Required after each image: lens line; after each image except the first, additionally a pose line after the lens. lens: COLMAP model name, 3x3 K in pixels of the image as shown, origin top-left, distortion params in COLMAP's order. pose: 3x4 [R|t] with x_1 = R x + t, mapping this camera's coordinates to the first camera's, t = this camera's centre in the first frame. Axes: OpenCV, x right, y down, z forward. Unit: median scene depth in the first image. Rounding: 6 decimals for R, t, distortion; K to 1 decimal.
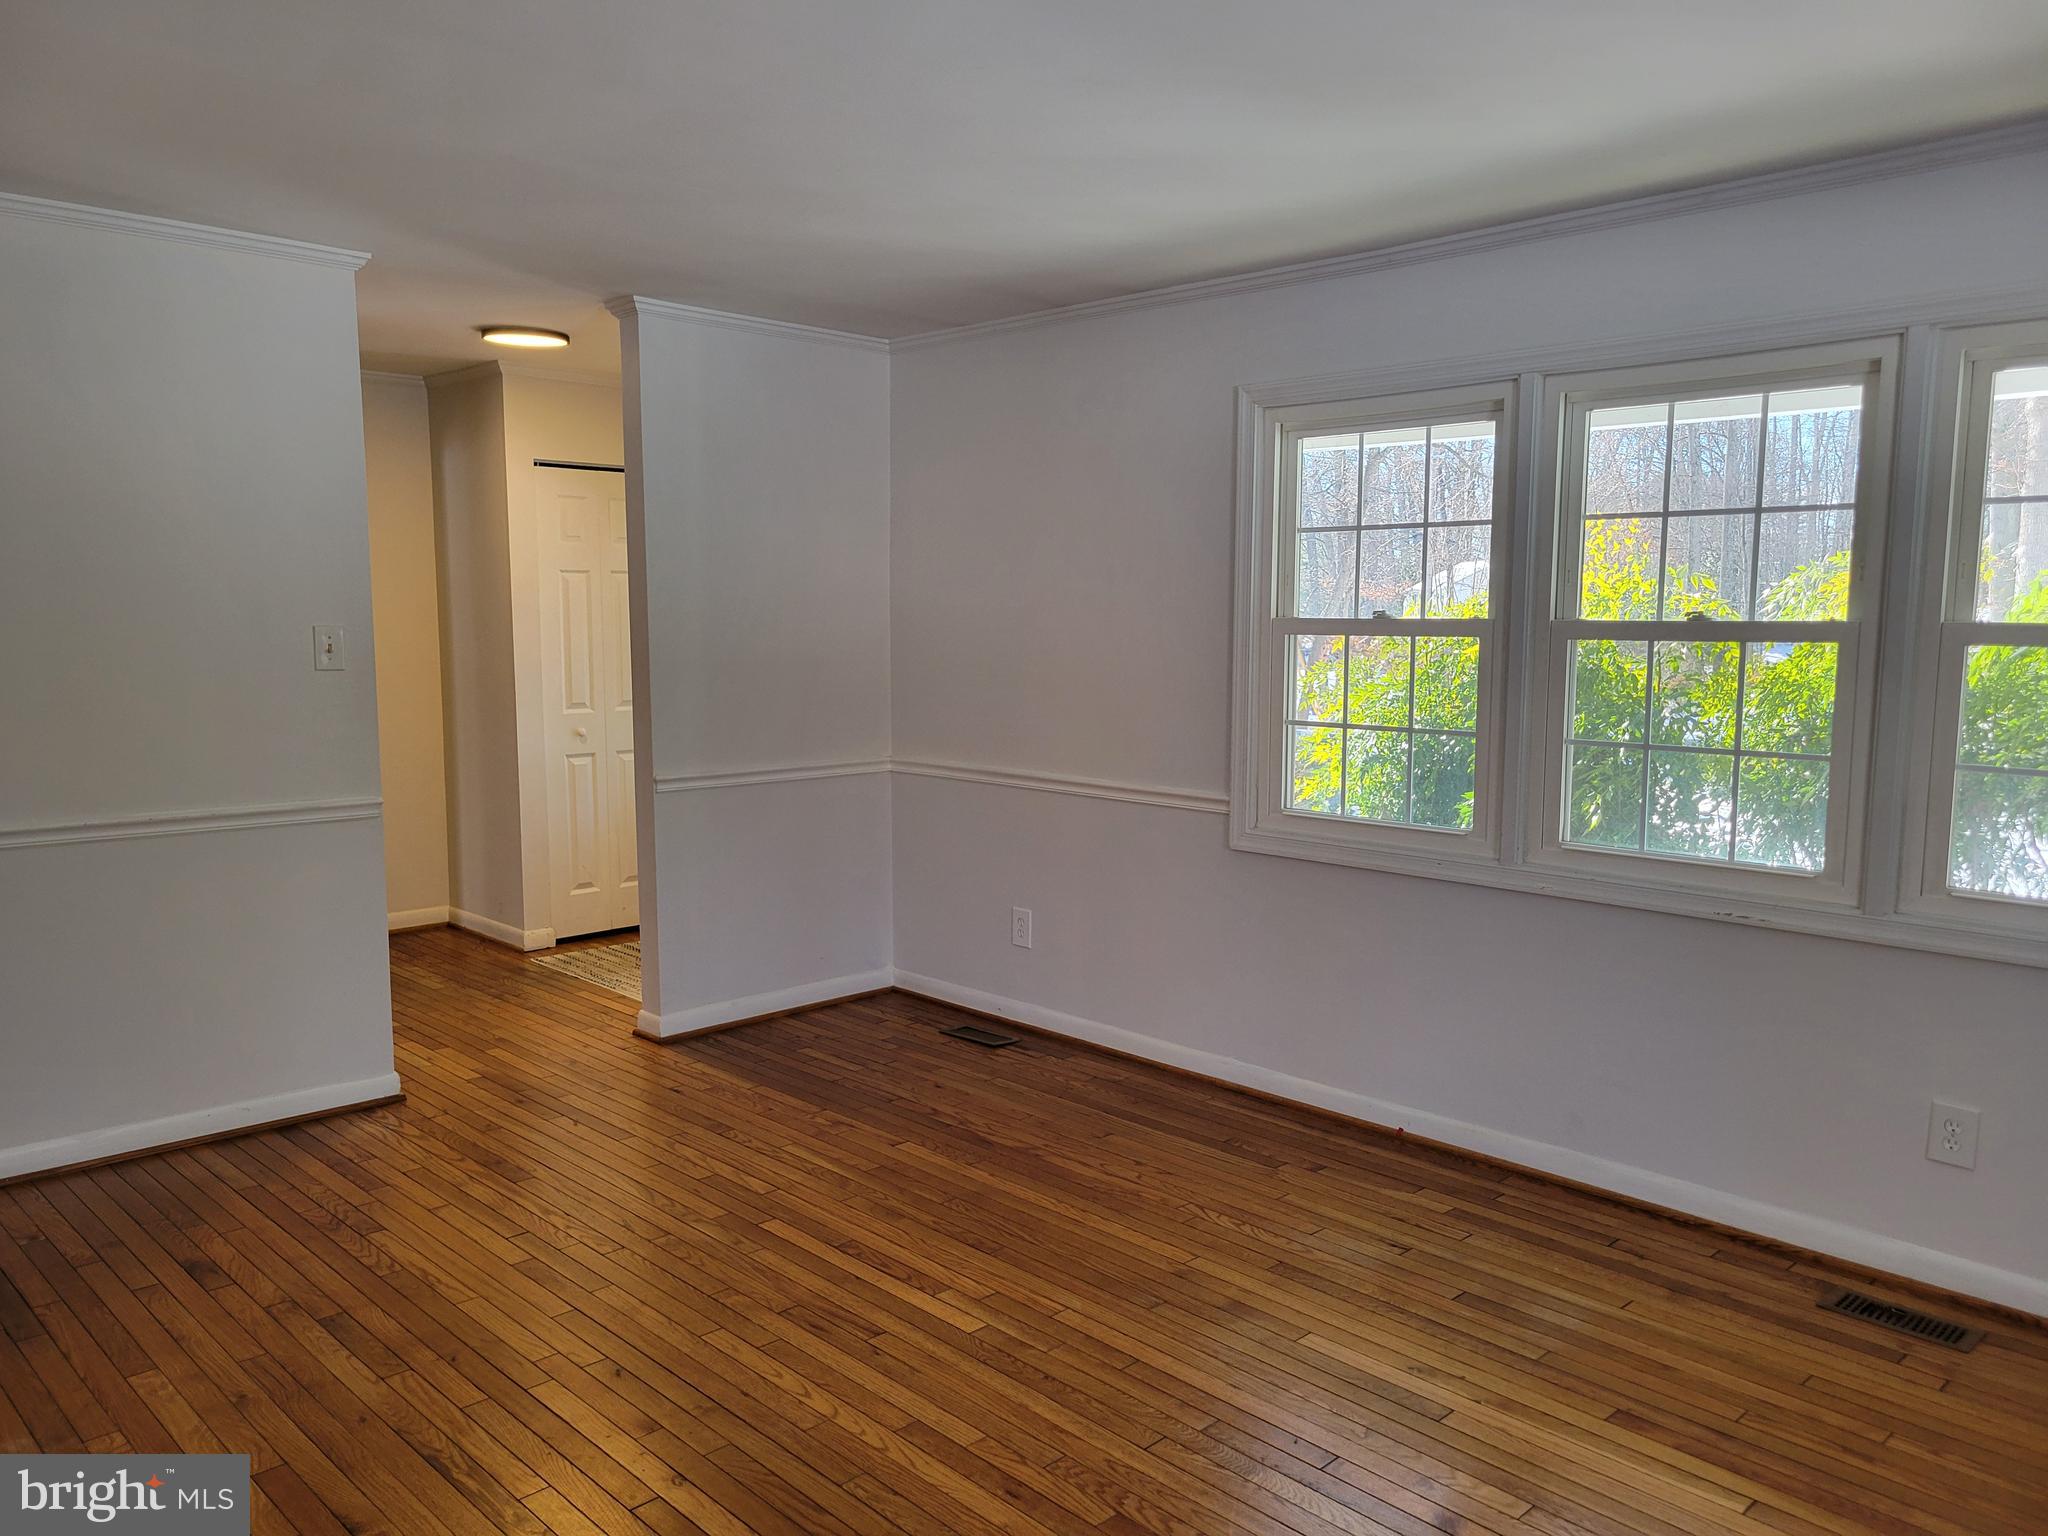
lens RADIAL K [[1540.3, 0, 1022.2], [0, 1540.3, 788.8], [0, 0, 1]] dist [0.037015, 0.002513]
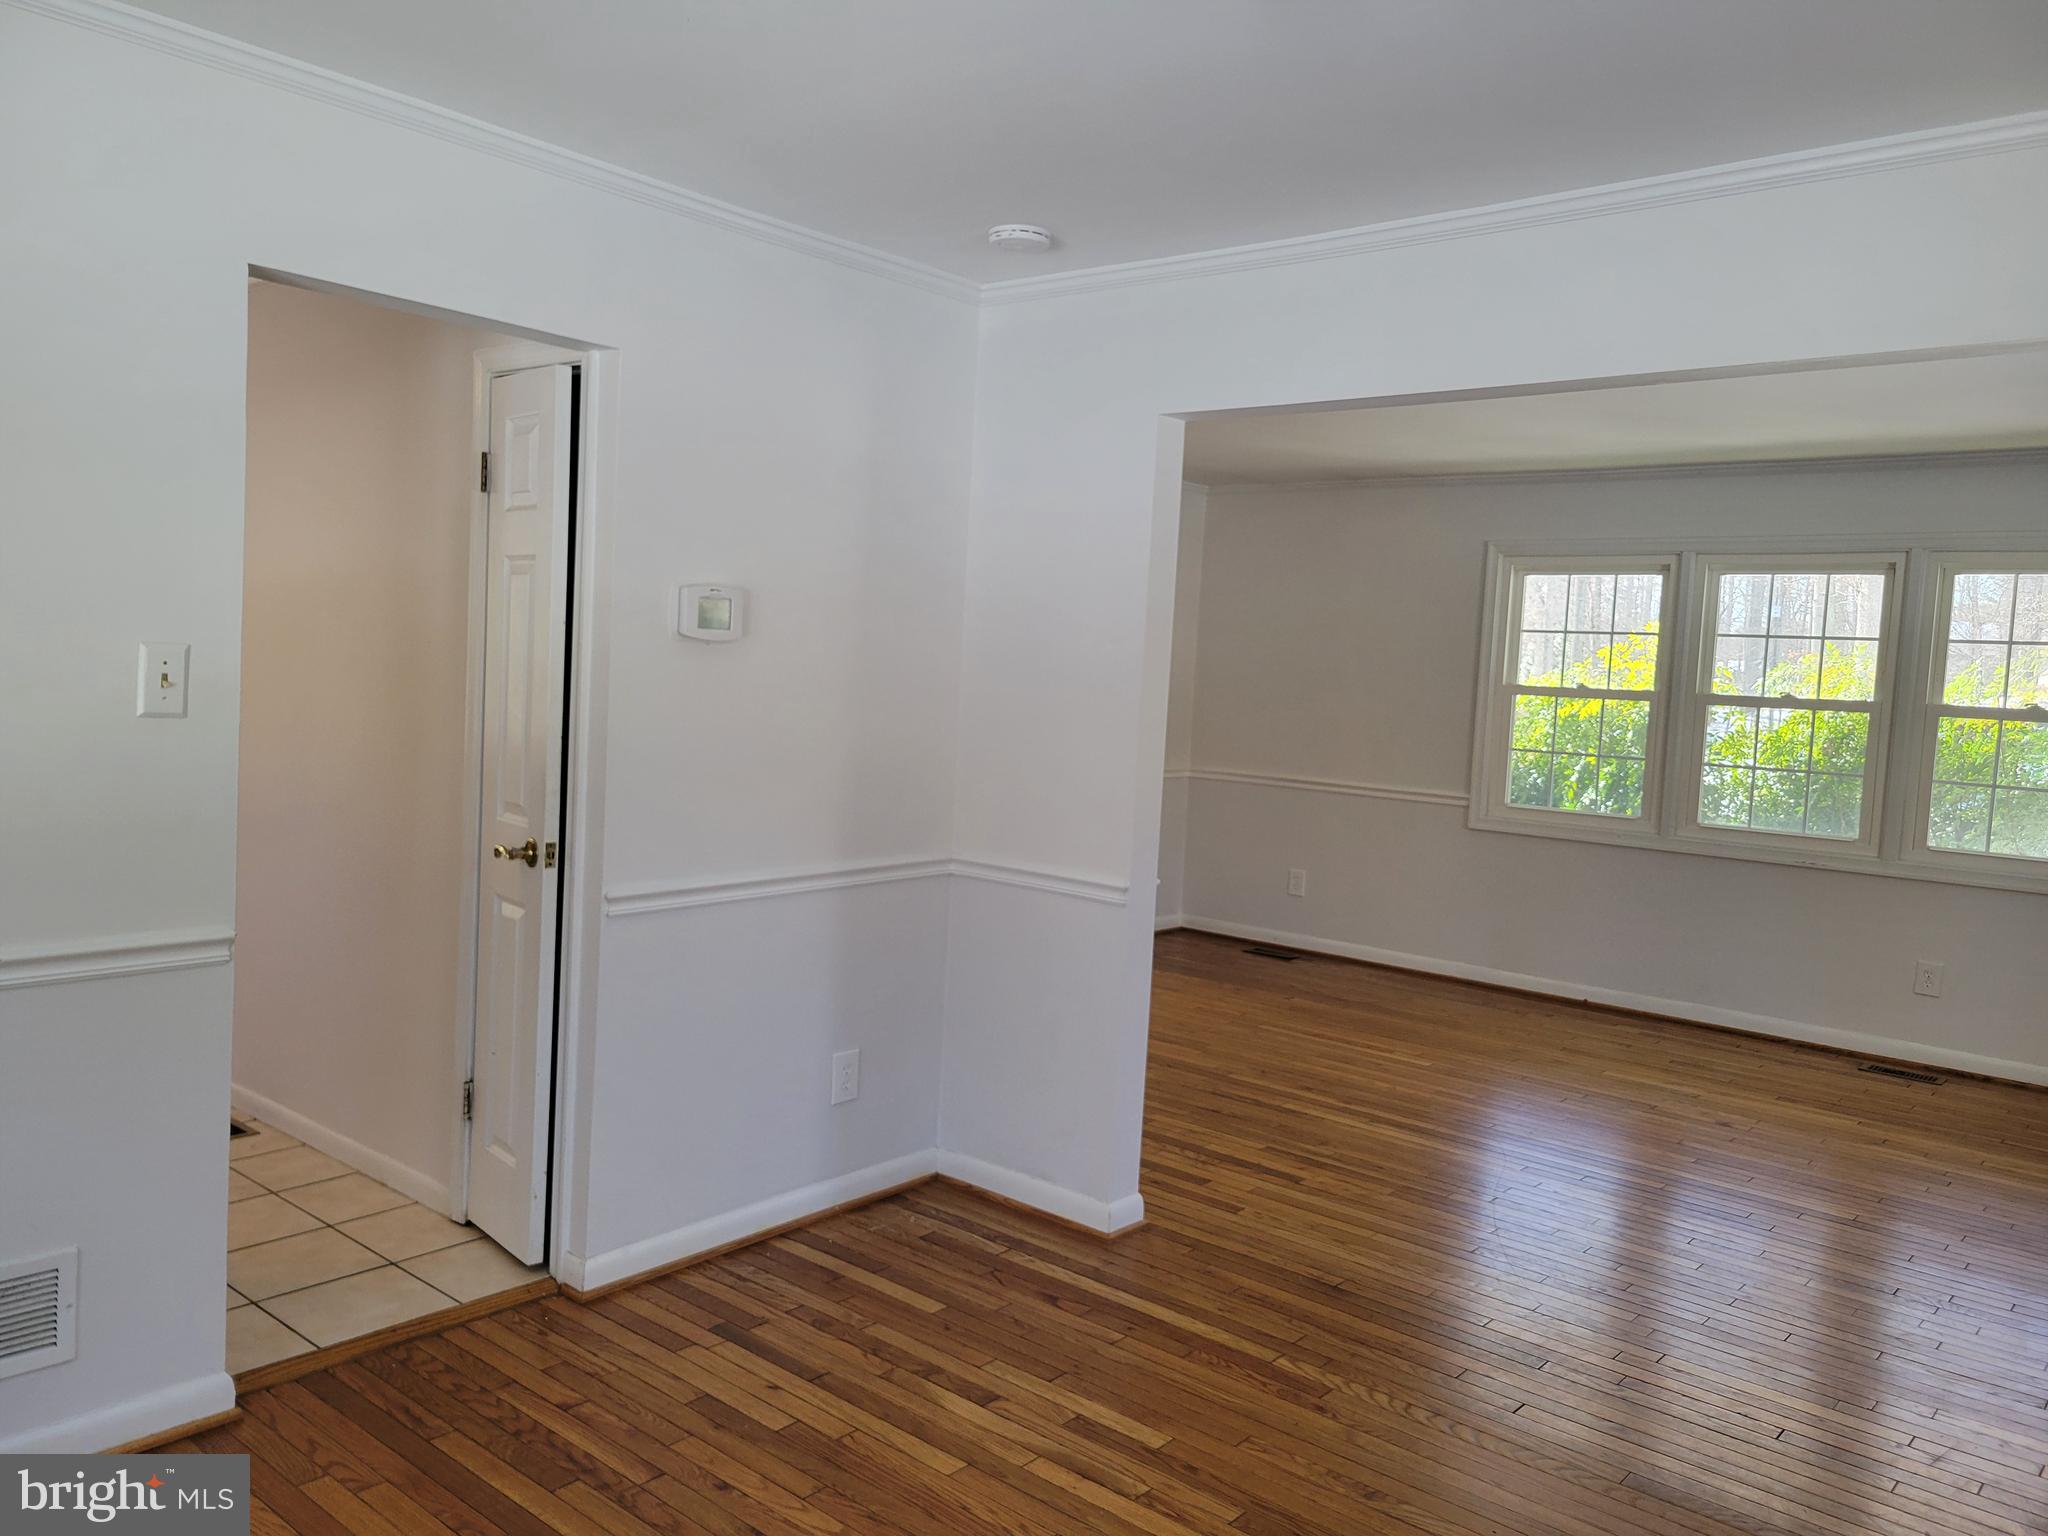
lens RADIAL K [[1527.1, 0, 1033.2], [0, 1527.1, 776.0], [0, 0, 1]] dist [0.034483, -0.010890]
pose [[0.993910, 0.033713, 0.104916, -0.588603], [-0.029826, 0.998817, -0.038398, 0.072868], [-0.106086, 0.035035, 0.993740, -0.639220]]
